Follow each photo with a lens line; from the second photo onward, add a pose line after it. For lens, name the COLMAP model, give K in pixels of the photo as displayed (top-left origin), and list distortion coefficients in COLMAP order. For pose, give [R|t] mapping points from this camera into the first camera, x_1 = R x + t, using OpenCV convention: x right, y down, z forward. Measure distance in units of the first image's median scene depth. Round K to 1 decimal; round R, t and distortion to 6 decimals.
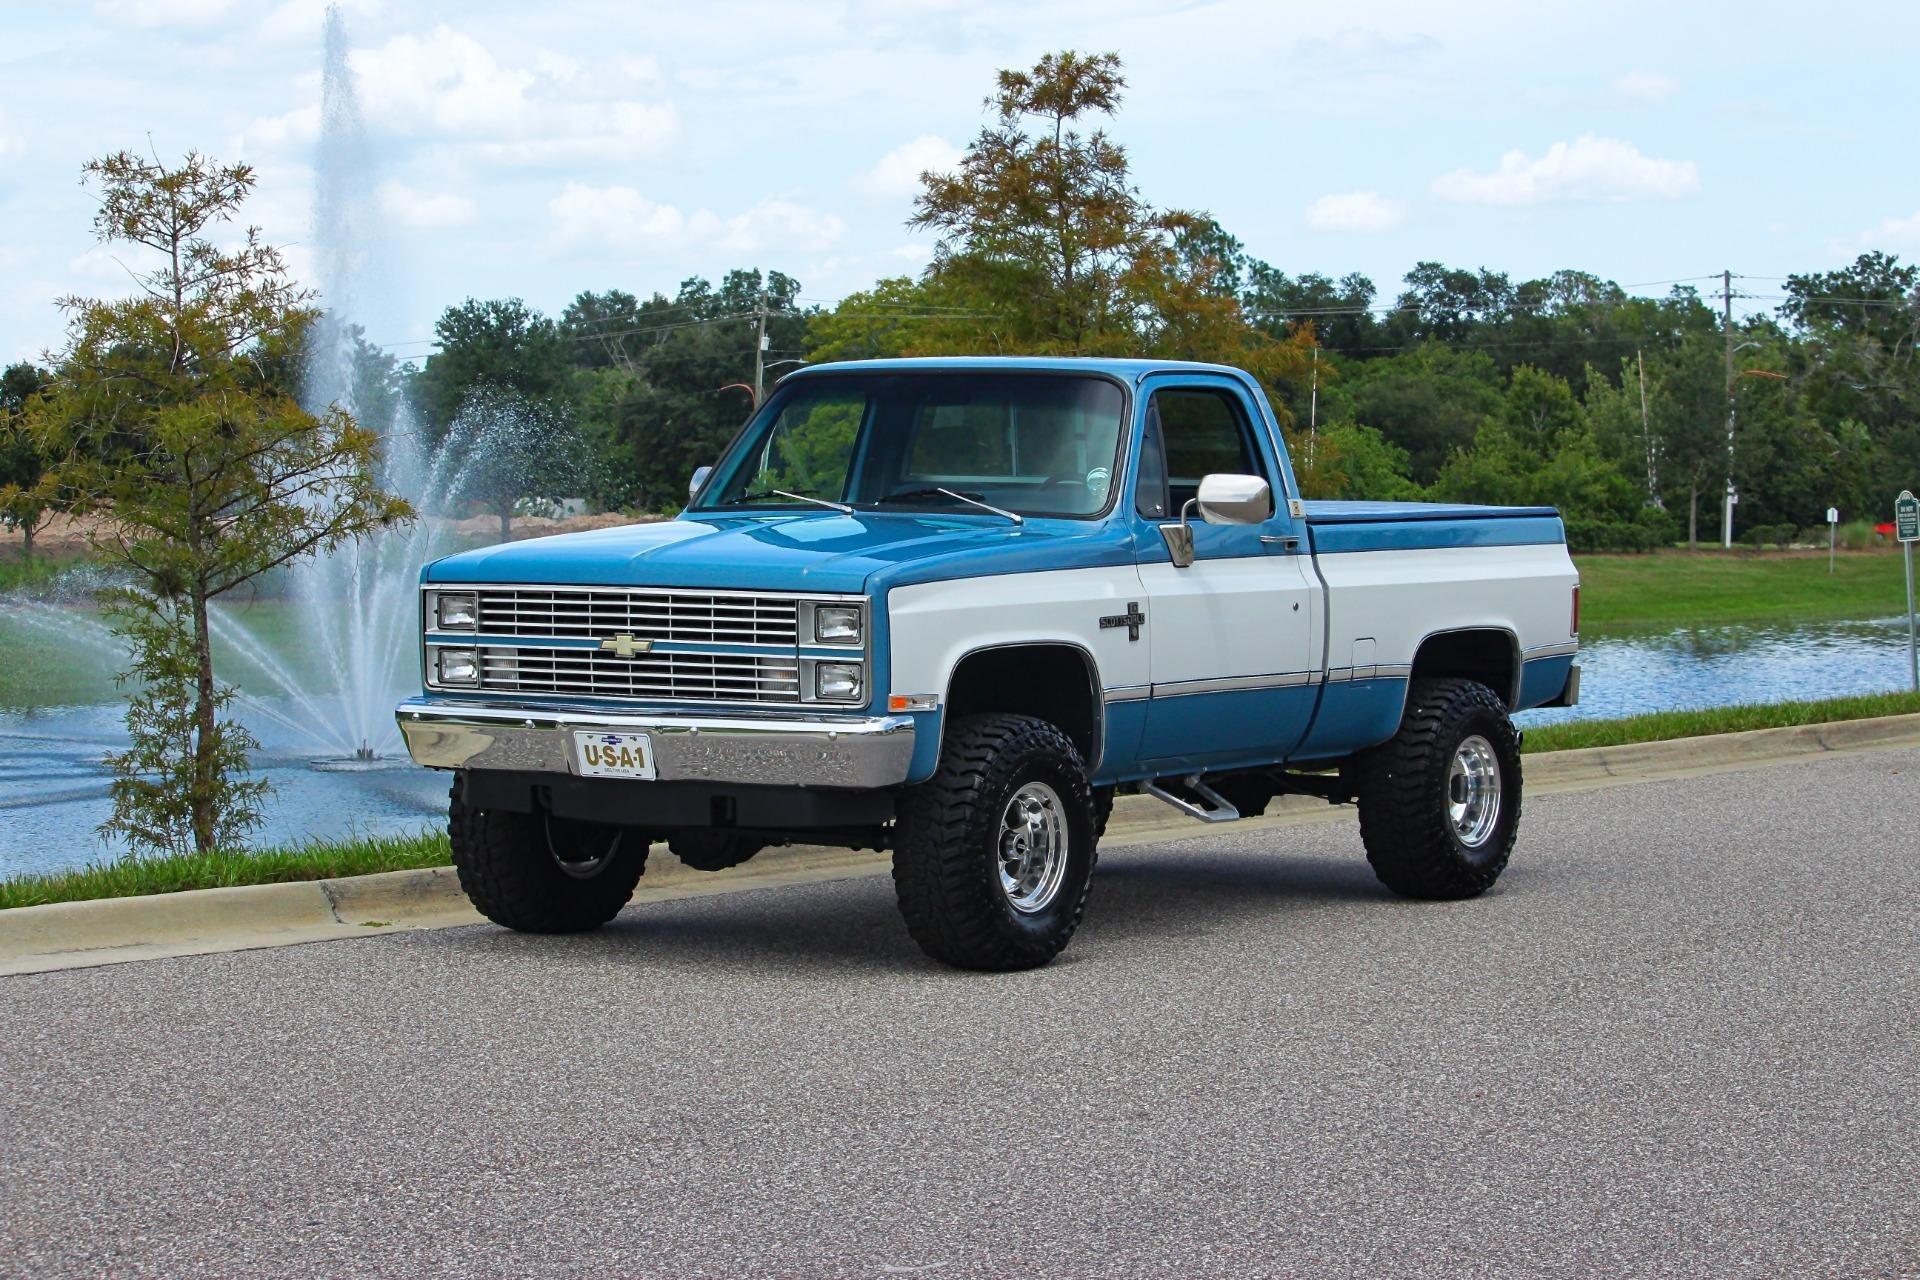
lens RADIAL K [[4901.8, 0, 958.2], [0, 4901.8, 628.0], [0, 0, 1]] dist [-0.422511, 0.000000]
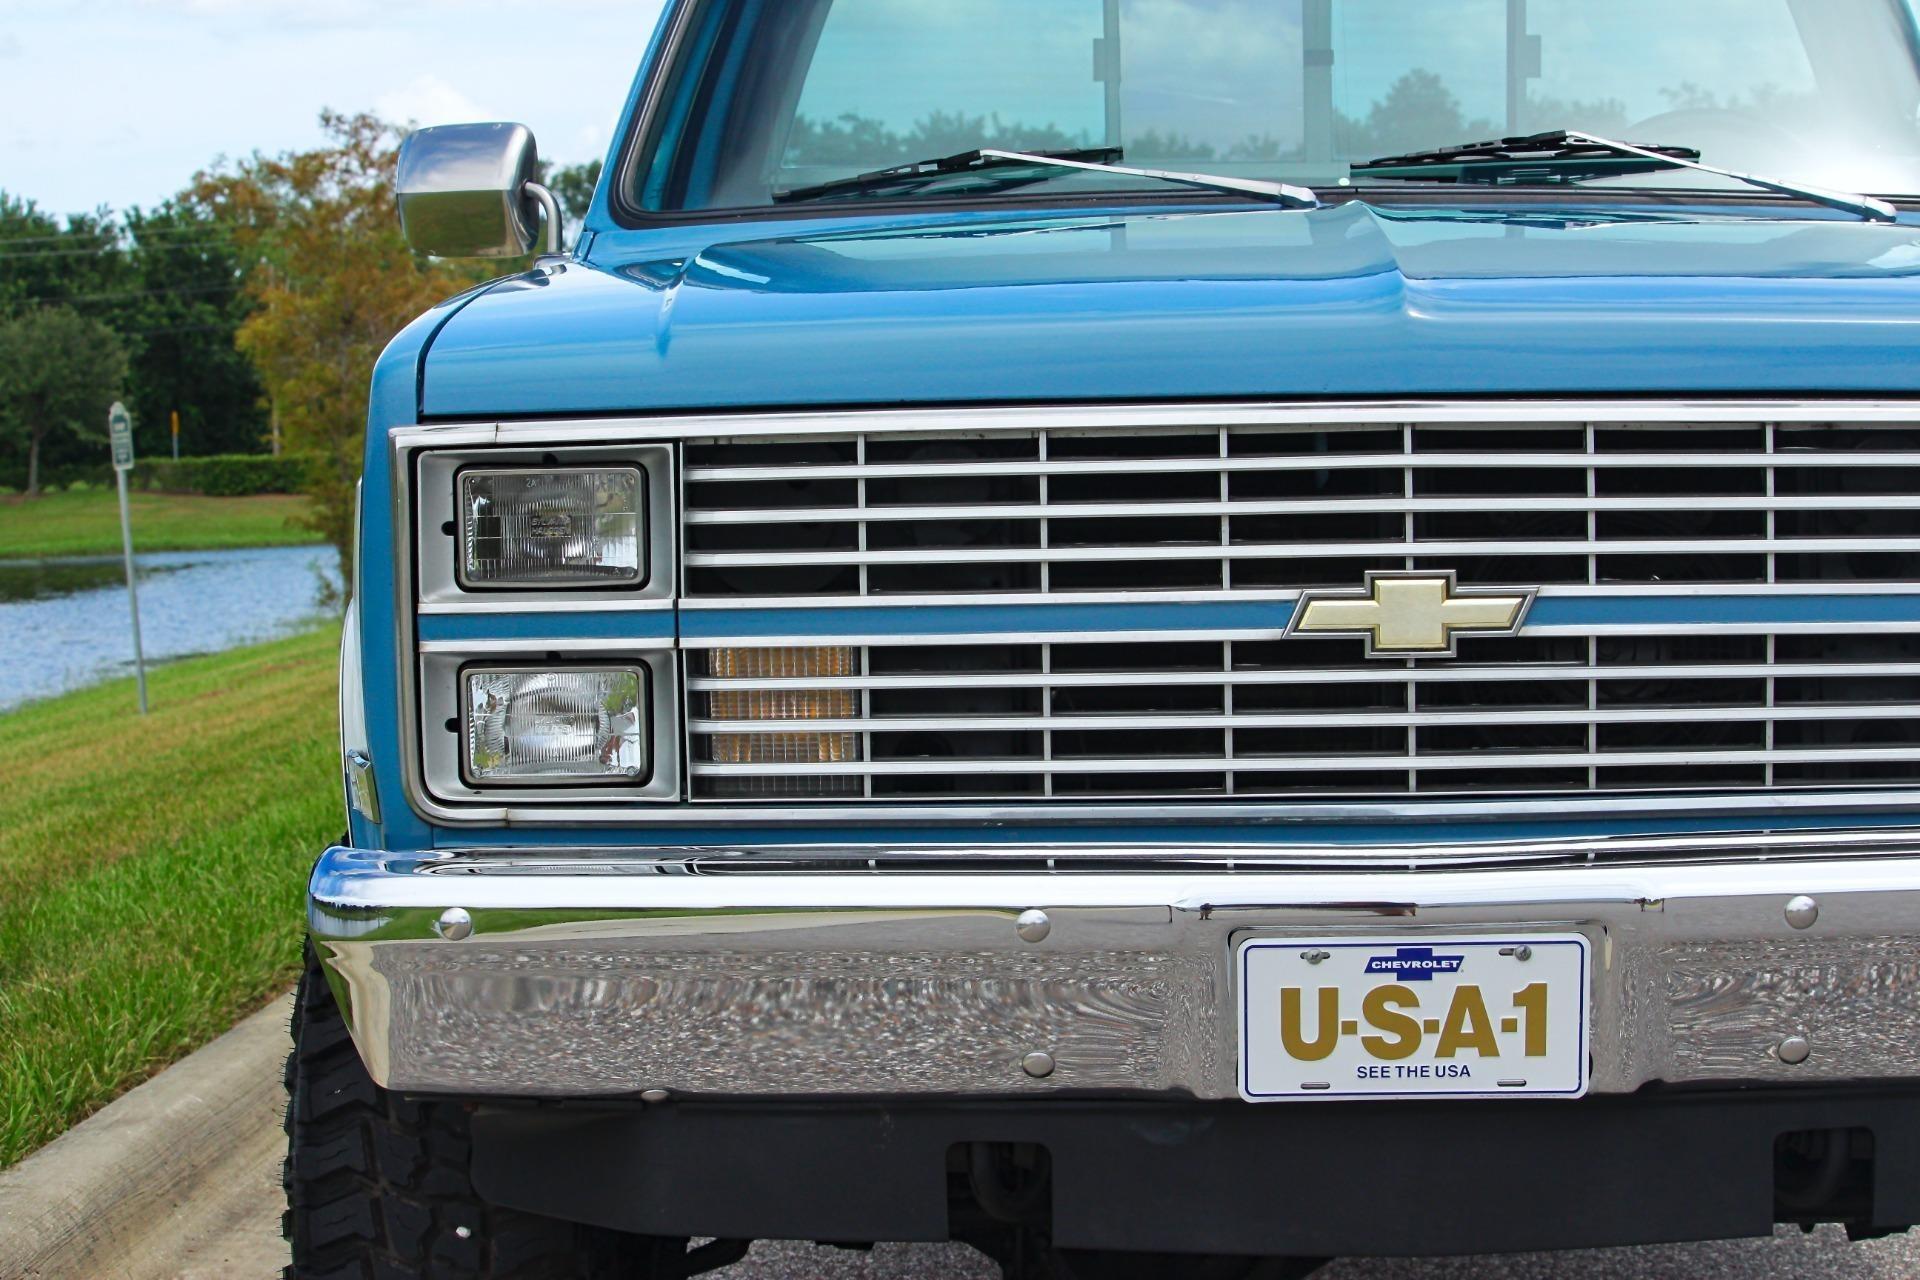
lens RADIAL K [[4901.8, 0, 957.5], [0, 4901.8, 643.2], [0, 0, 1]] dist [-0.422511, 0.000000]
pose [[0.852725, -0.050658, 0.519898, -0.225093], [0.040828, 0.998705, 0.030346, -0.004041], [-0.520762, -0.004651, 0.853689, 0.756155]]
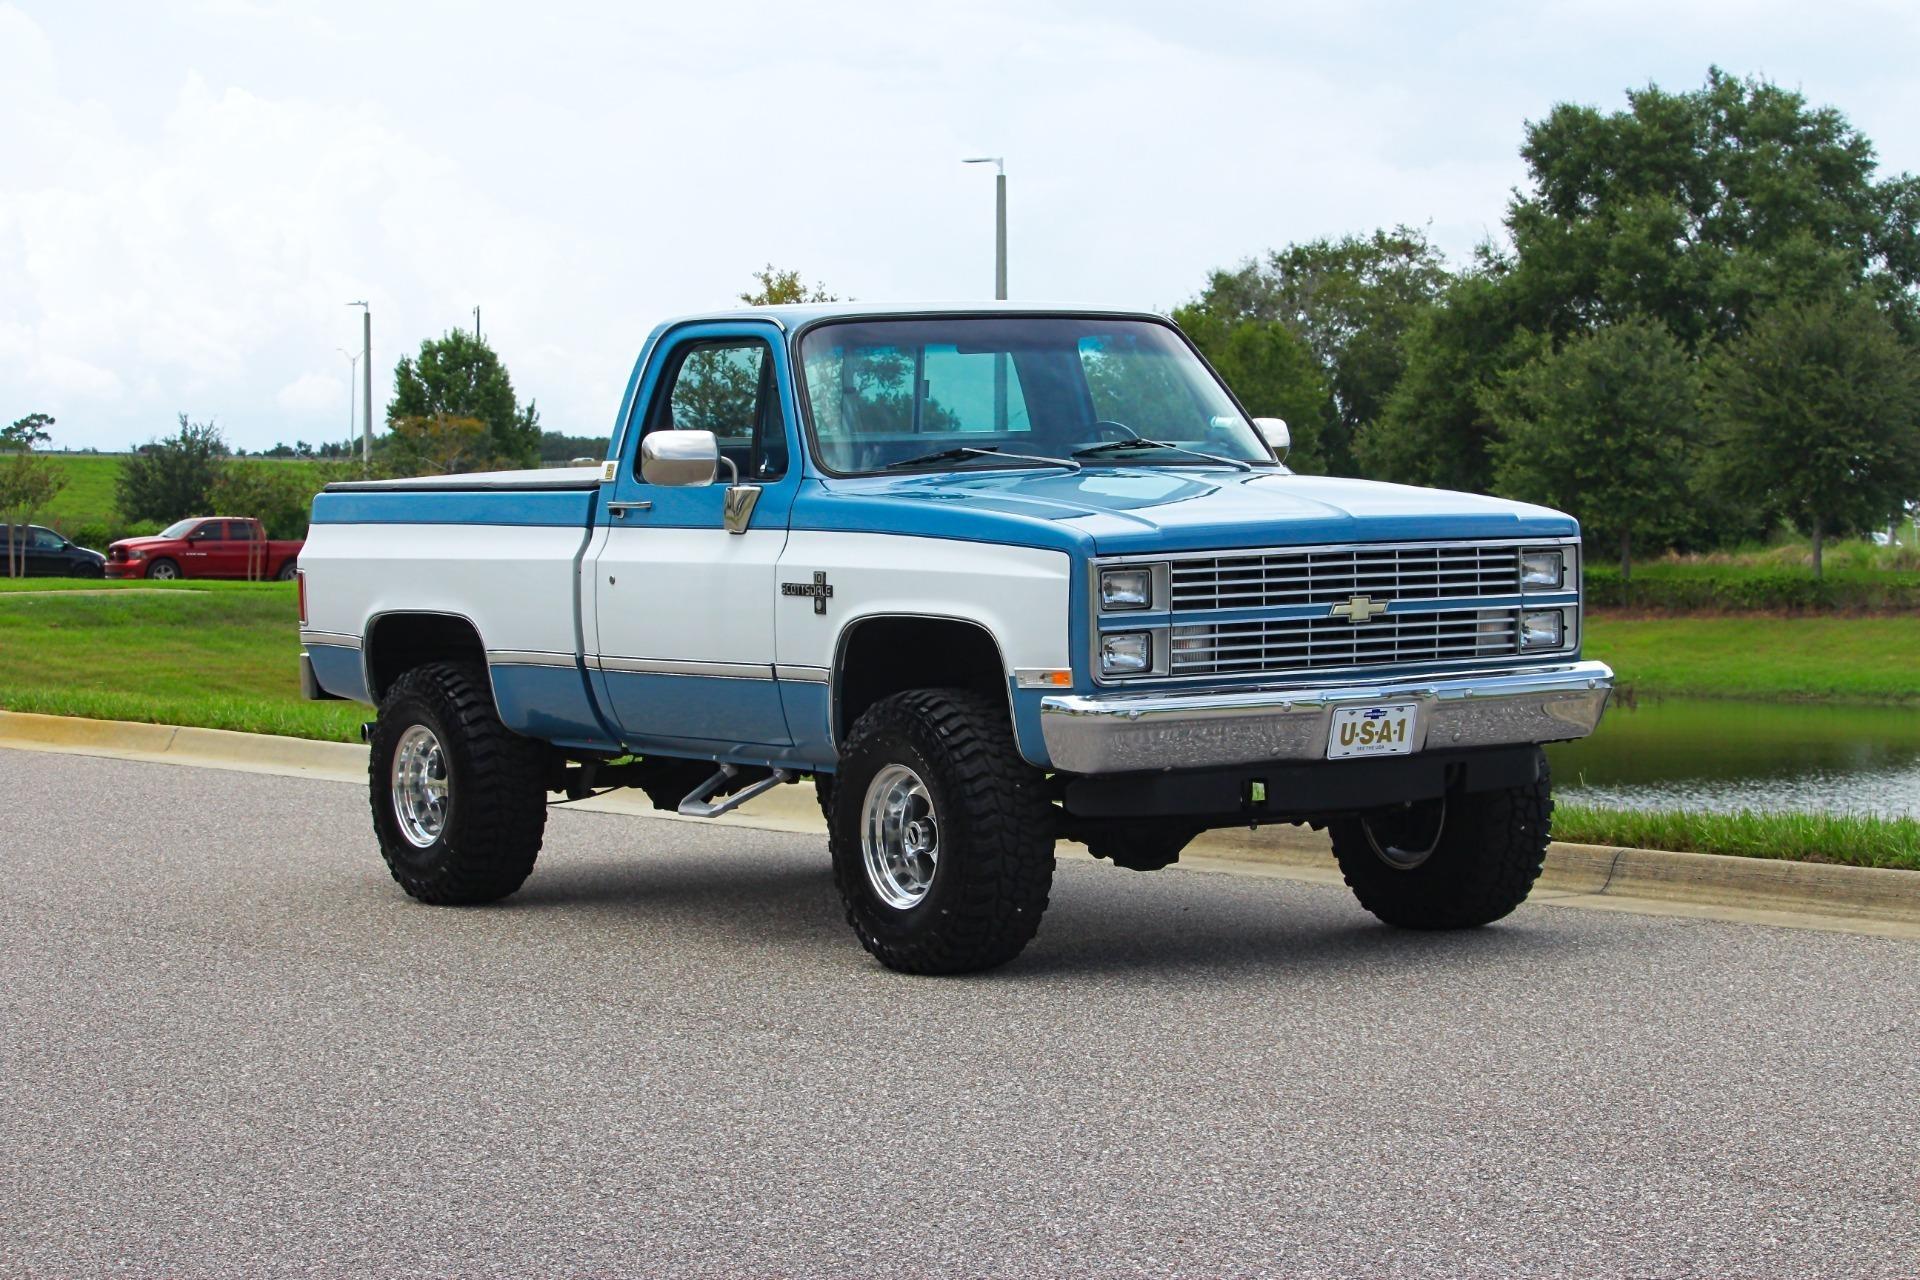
lens RADIAL K [[4901.8, 0, 959.5], [0, 4901.8, 653.7], [0, 0, 1]] dist [-0.422511, 0.000000]
pose [[0.369134, -0.058990, 0.927502, -0.902969], [0.060672, 0.997384, 0.039288, -0.027254], [-0.927394, 0.041771, 0.371747, 0.711852]]
